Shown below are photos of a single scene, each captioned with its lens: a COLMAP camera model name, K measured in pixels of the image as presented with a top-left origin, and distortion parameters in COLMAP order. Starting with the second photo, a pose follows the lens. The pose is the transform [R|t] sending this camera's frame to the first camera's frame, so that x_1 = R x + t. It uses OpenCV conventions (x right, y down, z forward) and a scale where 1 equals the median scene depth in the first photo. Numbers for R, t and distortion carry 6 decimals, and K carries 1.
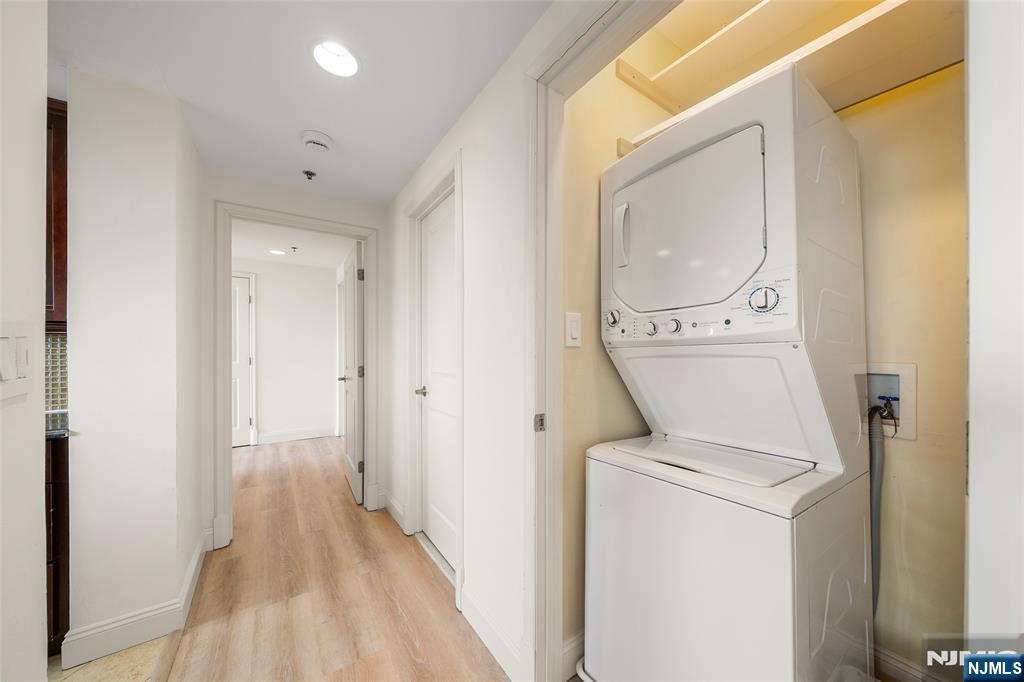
lens RADIAL K [[349.3, 0, 509.2], [0, 349.3, 344.6], [0, 0, 1]] dist [0.000130, -0.000040]
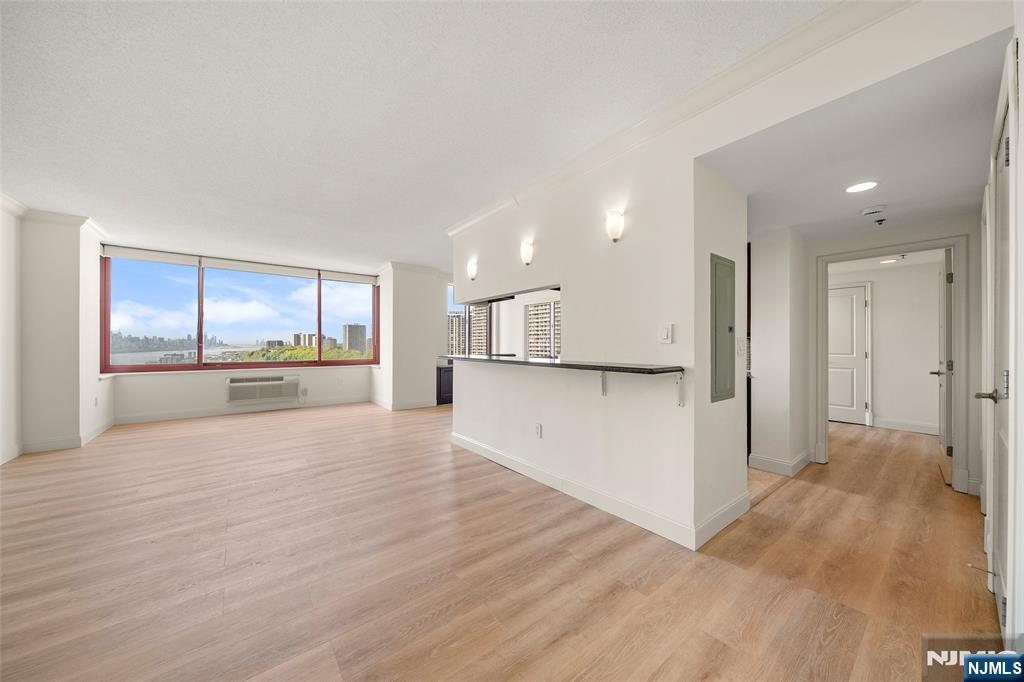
lens RADIAL K [[349.3, 0, 509.2], [0, 349.3, 344.6], [0, 0, 1]] dist [0.000130, -0.000040]
pose [[0.062023, 0.010479, -0.998020, 0.731428], [-0.003074, 0.999942, 0.010309, 0.005886], [0.998070, 0.002429, 0.062052, -0.575238]]
